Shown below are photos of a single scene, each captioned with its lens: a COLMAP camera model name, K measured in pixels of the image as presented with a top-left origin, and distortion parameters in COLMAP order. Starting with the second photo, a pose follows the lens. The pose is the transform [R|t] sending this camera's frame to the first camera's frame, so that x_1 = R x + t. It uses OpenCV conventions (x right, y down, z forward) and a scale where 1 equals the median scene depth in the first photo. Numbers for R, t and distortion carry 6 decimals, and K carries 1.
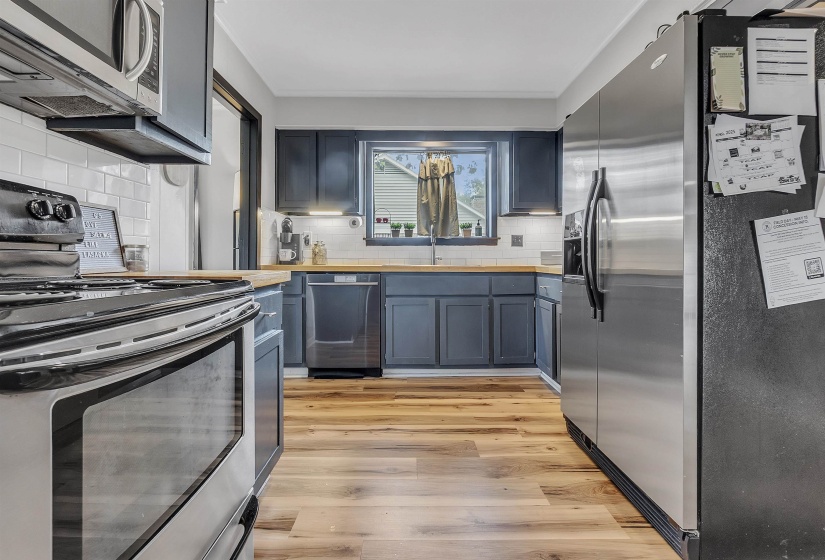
lens RADIAL K [[365.4, 0, 411.4], [0, 365.4, 257.5], [0, 0, 1]] dist [-0.000078, 0.000121]
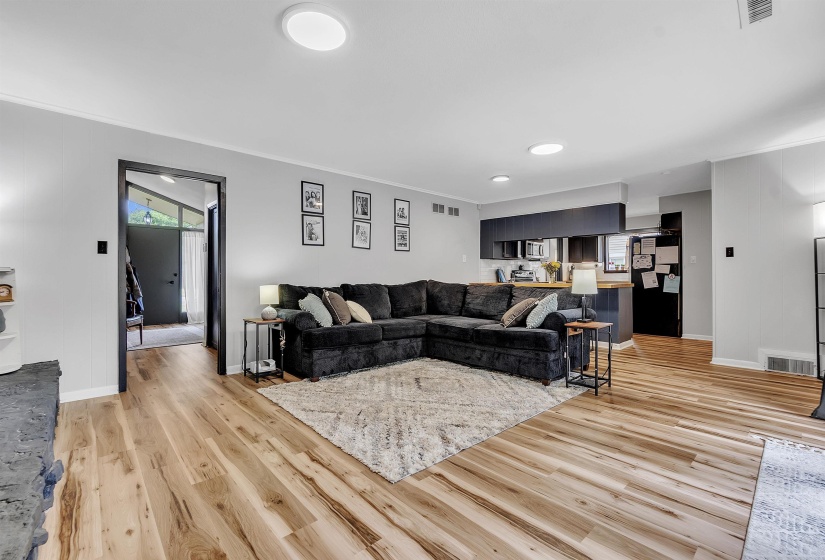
lens RADIAL K [[356.1, 0, 407.3], [0, 356.1, 274.3], [0, 0, 1]] dist [-0.000488, 0.000560]
pose [[0.658130, -0.009549, -0.752844, 2.690906], [0.010975, 0.999935, -0.003089, -0.103429], [0.752825, -0.006230, 0.658192, -5.405370]]
